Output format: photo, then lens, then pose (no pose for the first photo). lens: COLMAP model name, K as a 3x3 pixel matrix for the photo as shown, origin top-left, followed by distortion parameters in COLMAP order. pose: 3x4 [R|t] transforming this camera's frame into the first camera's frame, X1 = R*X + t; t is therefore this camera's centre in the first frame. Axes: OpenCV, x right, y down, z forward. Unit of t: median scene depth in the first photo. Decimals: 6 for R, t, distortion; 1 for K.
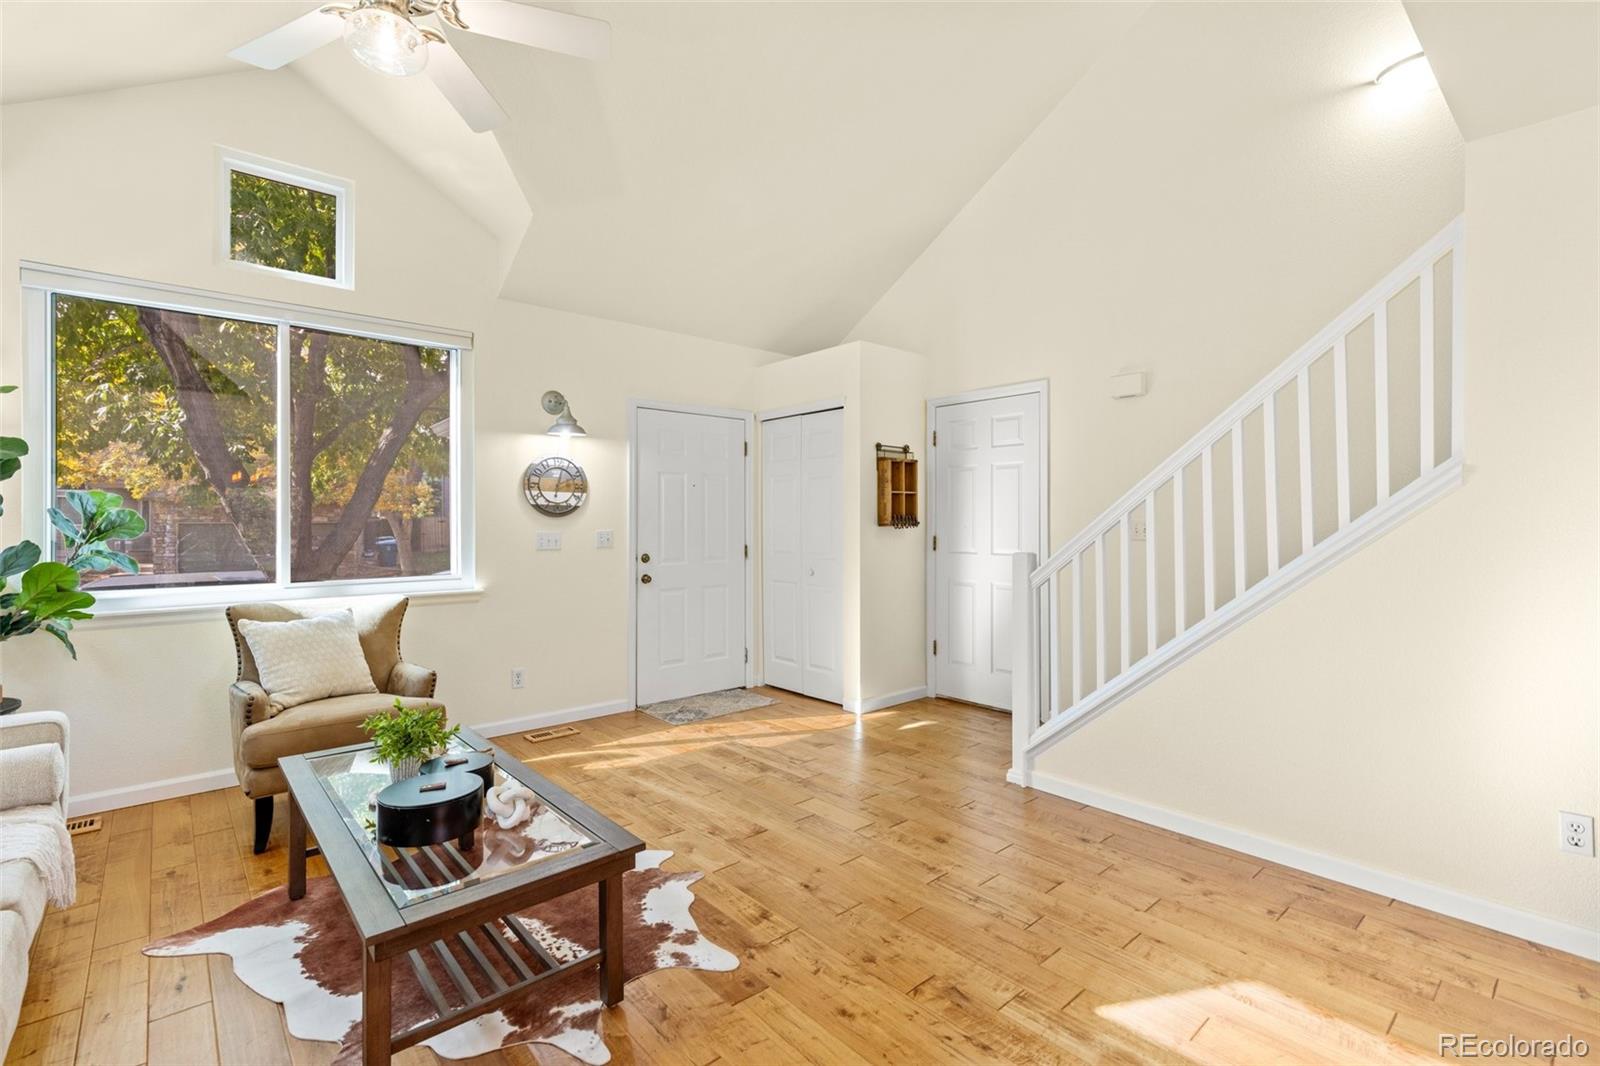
lens RADIAL K [[731.0, 0, 800.0], [0, 731.0, 513.8], [0, 0, 1]] dist [0.000605, -0.000404]
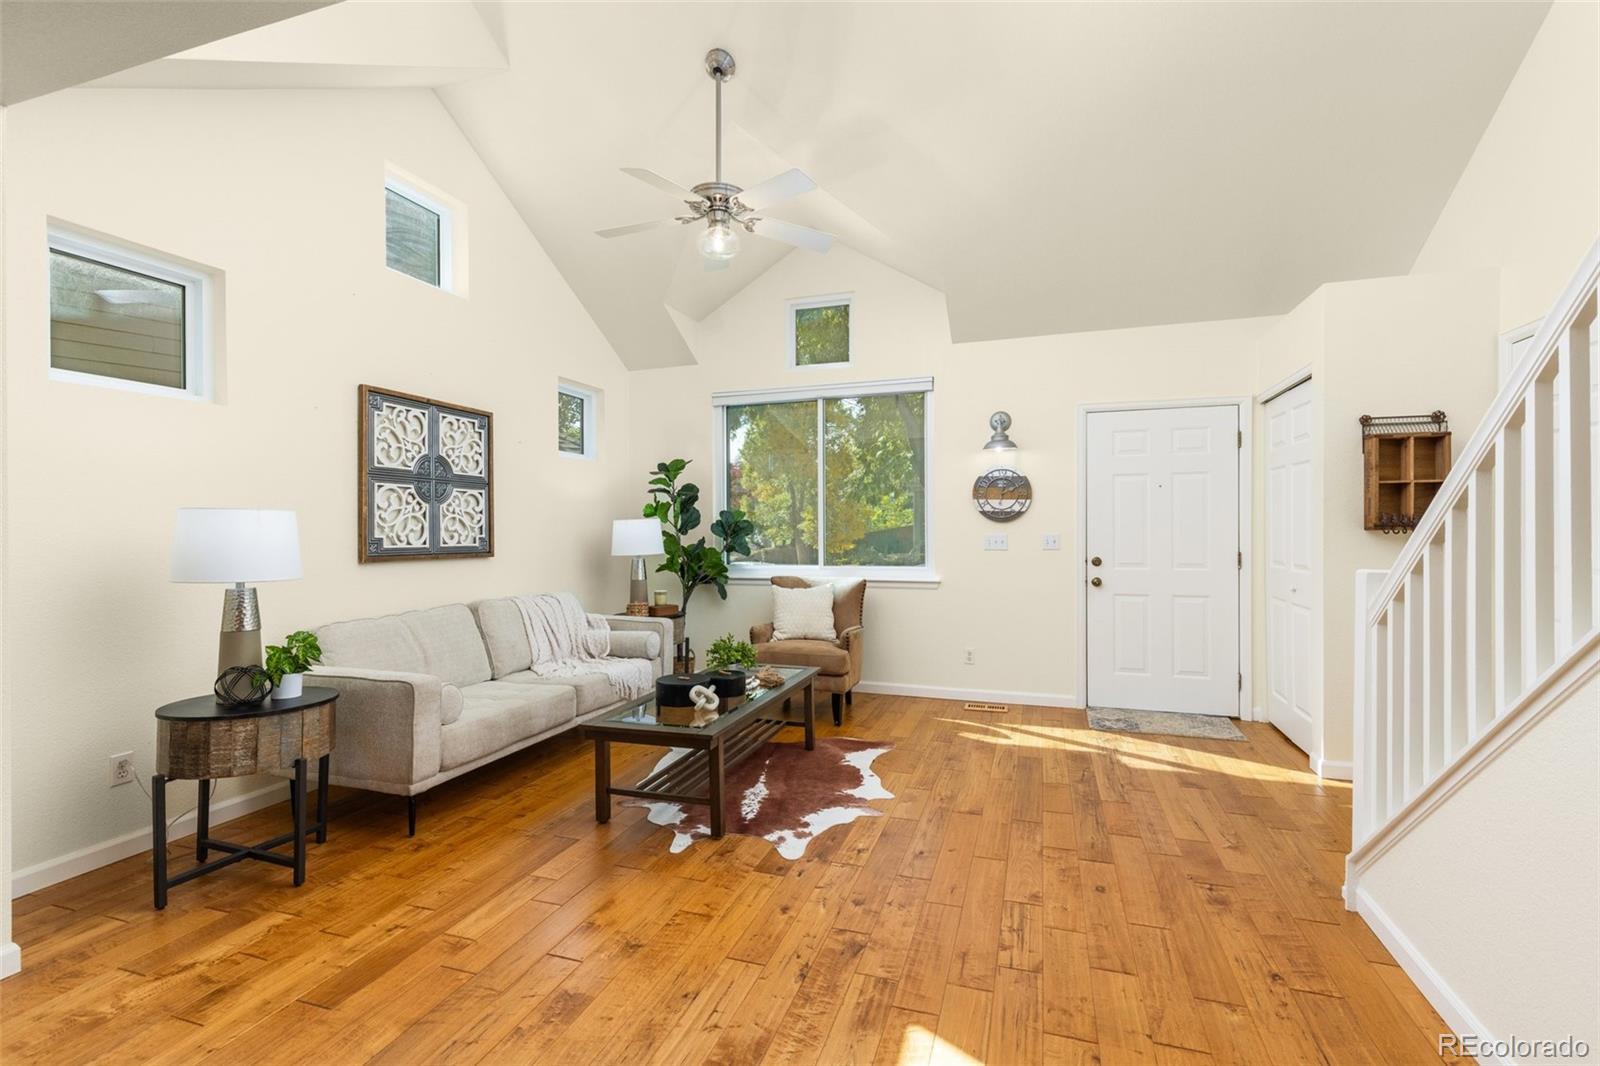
lens RADIAL K [[716.5, 0, 800.0], [0, 716.5, 533.0], [0, 0, 1]] dist [0.004928, -0.000490]
pose [[0.498948, 0.005207, -0.866616, 0.583081], [0.012941, 0.999826, 0.013458, 0.003528], [0.866535, -0.017930, 0.498794, 0.205268]]
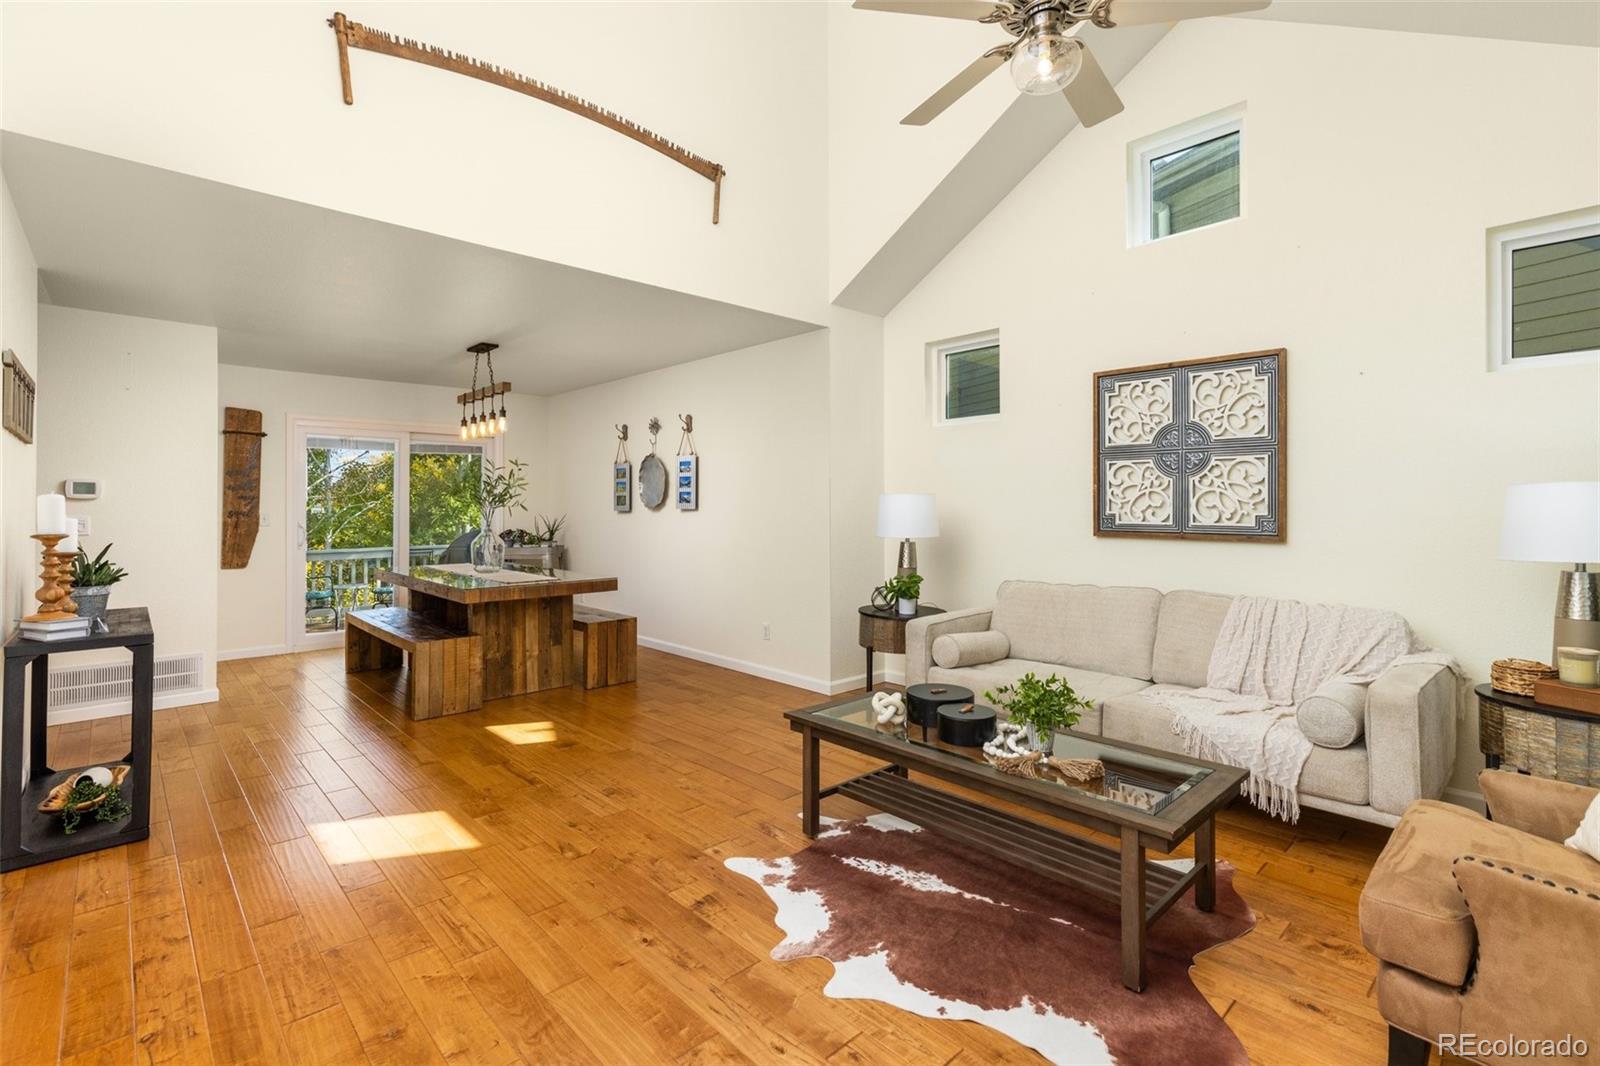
lens RADIAL K [[724.8, 0, 803.1], [0, 724.8, 496.7], [0, 0, 1]] dist [0.000693, -0.000122]
pose [[-0.999334, 0.004451, -0.036226, -0.097611], [0.005326, 0.999695, -0.024098, 0.015151], [0.036108, -0.024275, -0.999053, 1.252367]]
